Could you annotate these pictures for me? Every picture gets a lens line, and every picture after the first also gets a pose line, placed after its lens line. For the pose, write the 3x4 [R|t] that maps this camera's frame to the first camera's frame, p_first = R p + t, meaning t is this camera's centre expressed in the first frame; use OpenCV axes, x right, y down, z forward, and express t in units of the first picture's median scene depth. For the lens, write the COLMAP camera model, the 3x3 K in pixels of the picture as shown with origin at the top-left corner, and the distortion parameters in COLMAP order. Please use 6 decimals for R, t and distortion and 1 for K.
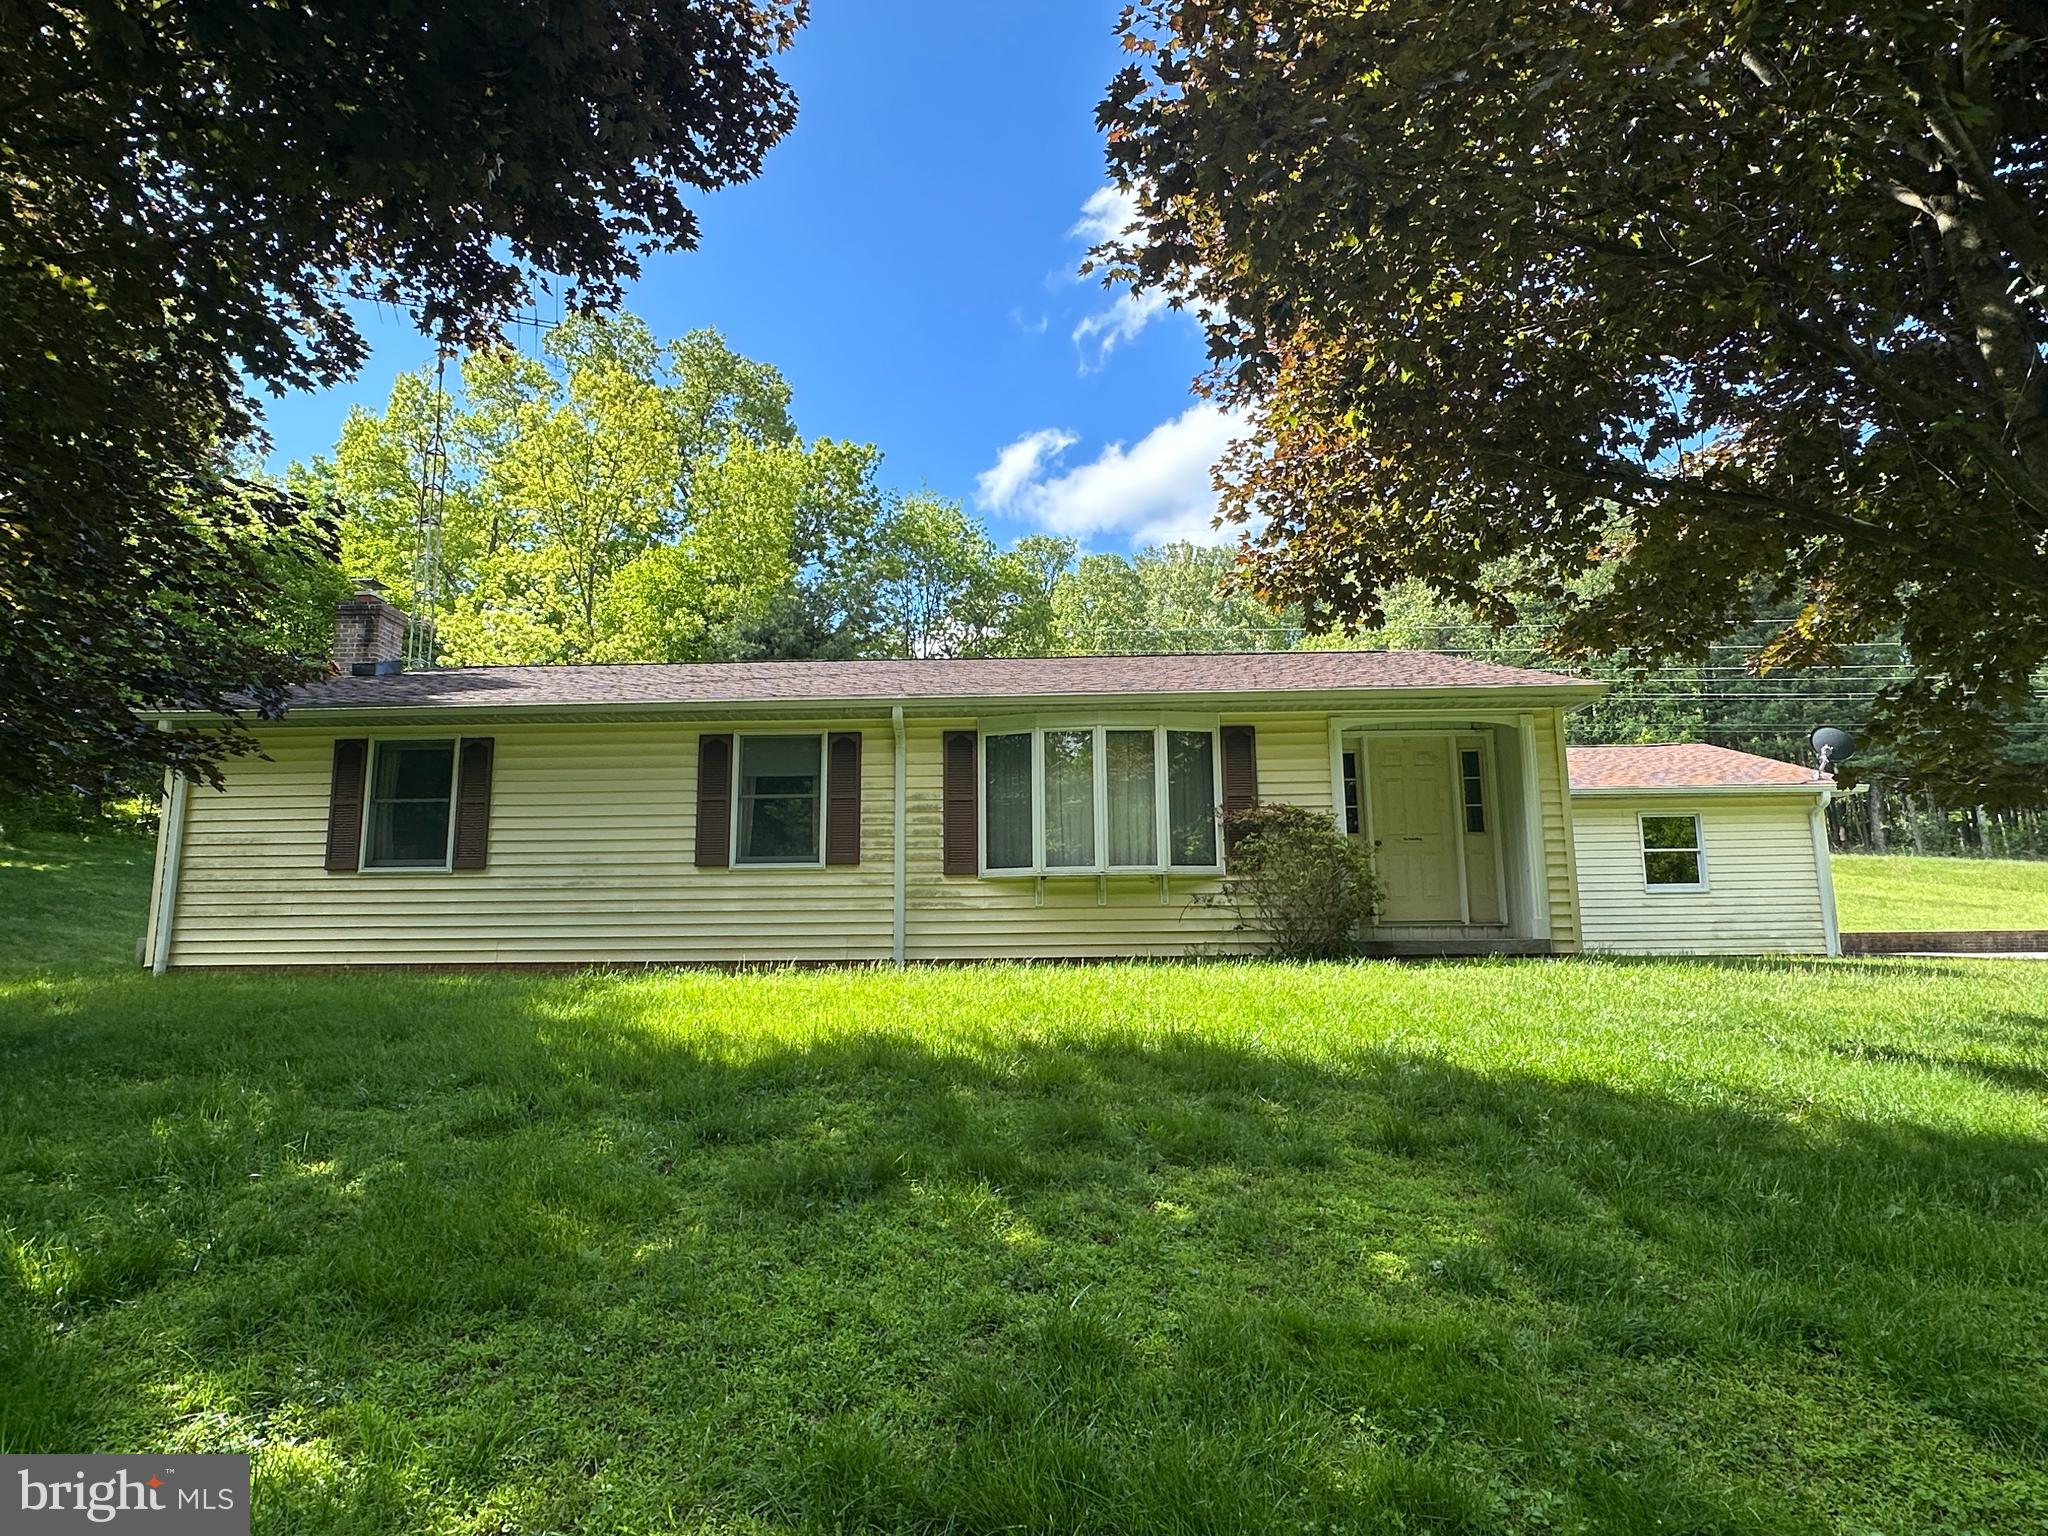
lens RADIAL K [[1176.4, 0, 1016.6], [0, 1176.4, 766.7], [0, 0, 1]] dist [-0.001086, -0.001075]
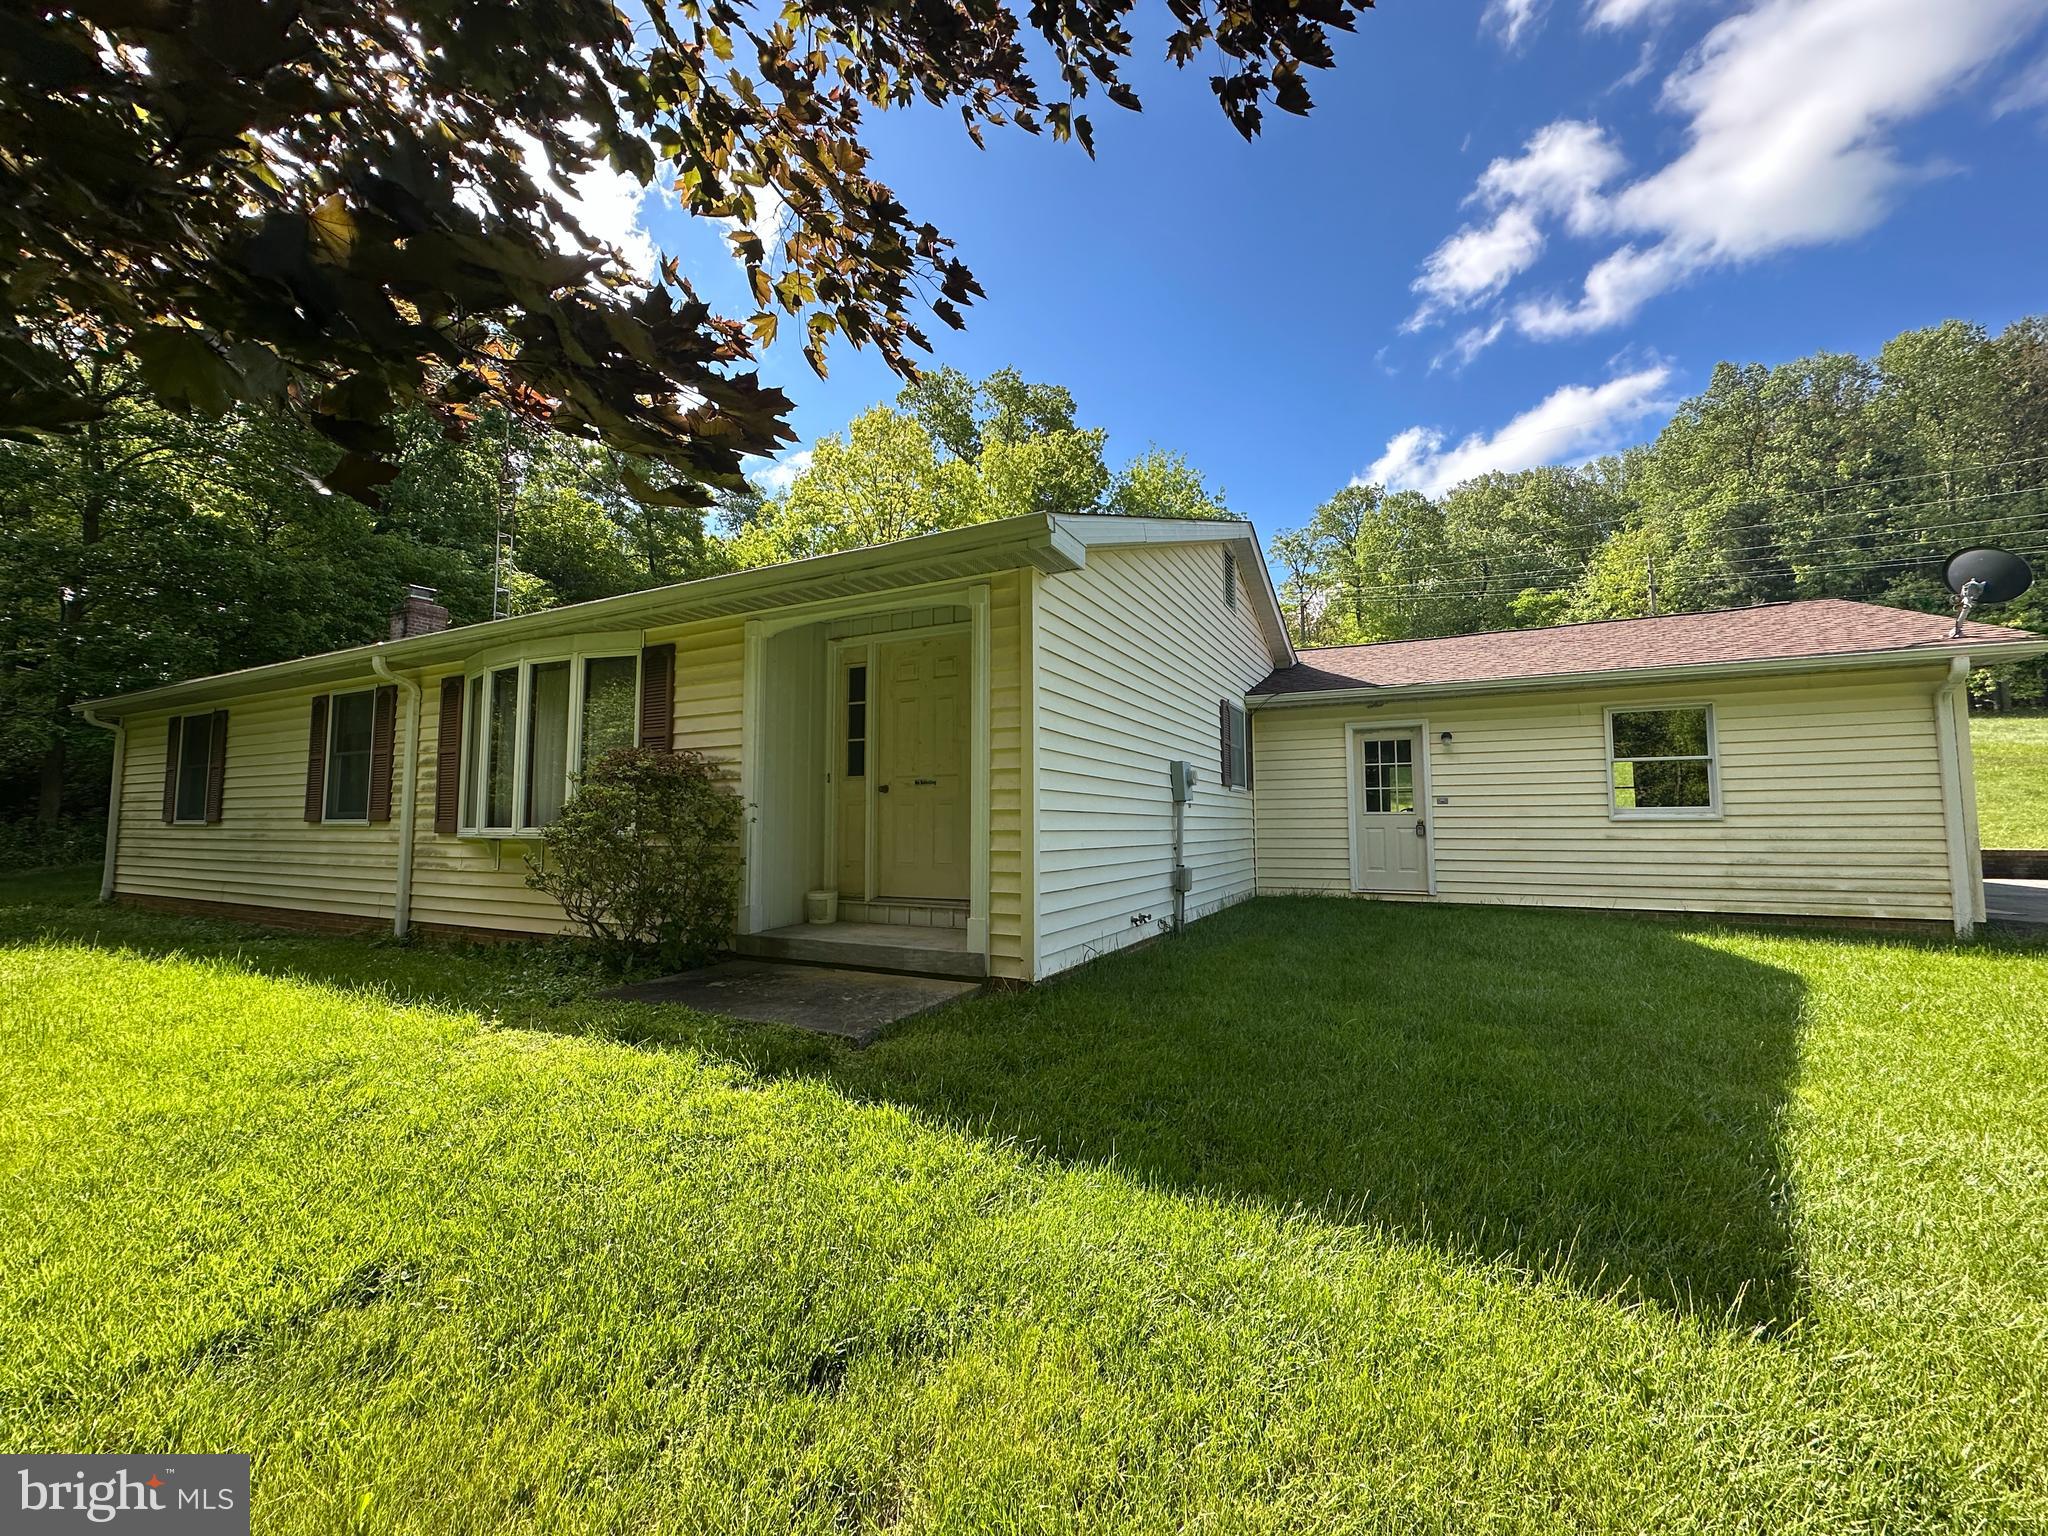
lens RADIAL K [[808.0, 0, 1028.3], [0, 808.0, 762.4], [0, 0, 1]] dist [-0.004657, 0.001573]
pose [[0.905382, -0.024935, -0.423866, 0.625937], [0.065090, 0.994625, 0.080521, 0.014914], [0.419580, -0.100492, 0.902138, 0.612125]]
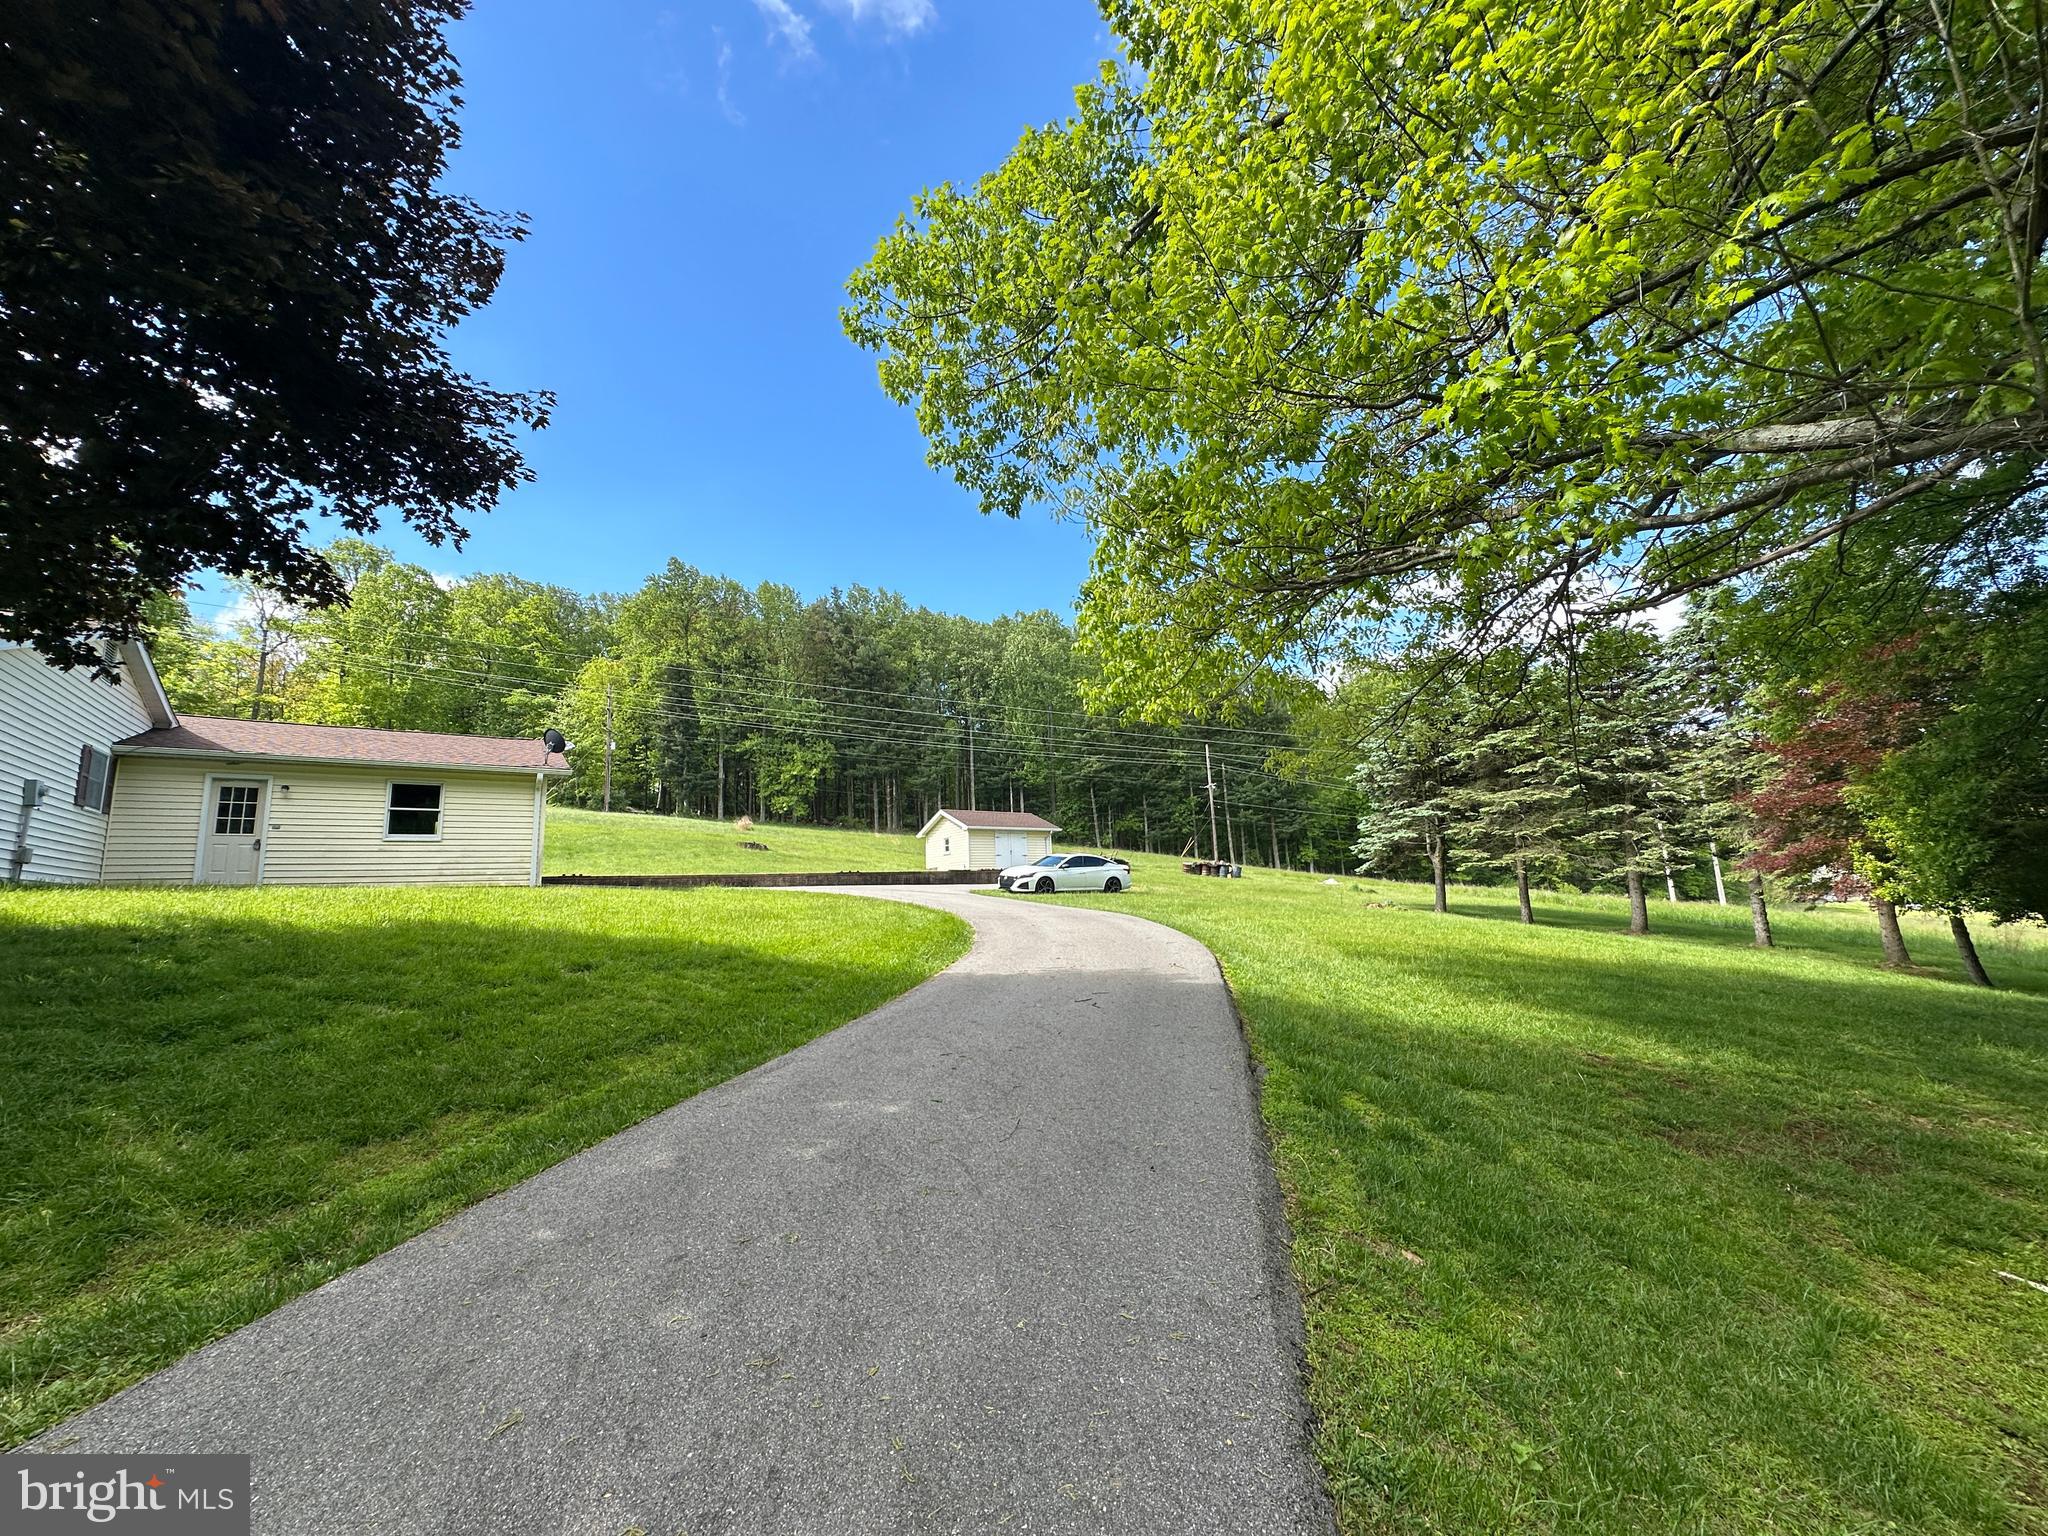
lens RADIAL K [[808.0, 0, 1020.3], [0, 808.0, 764.4], [0, 0, 1]] dist [-0.004657, 0.001573]
pose [[0.796616, 0.080067, 0.599160, 0.822166], [-0.075019, 0.996621, -0.033439, -0.002306], [-0.599813, -0.018310, 0.799931, -0.226199]]
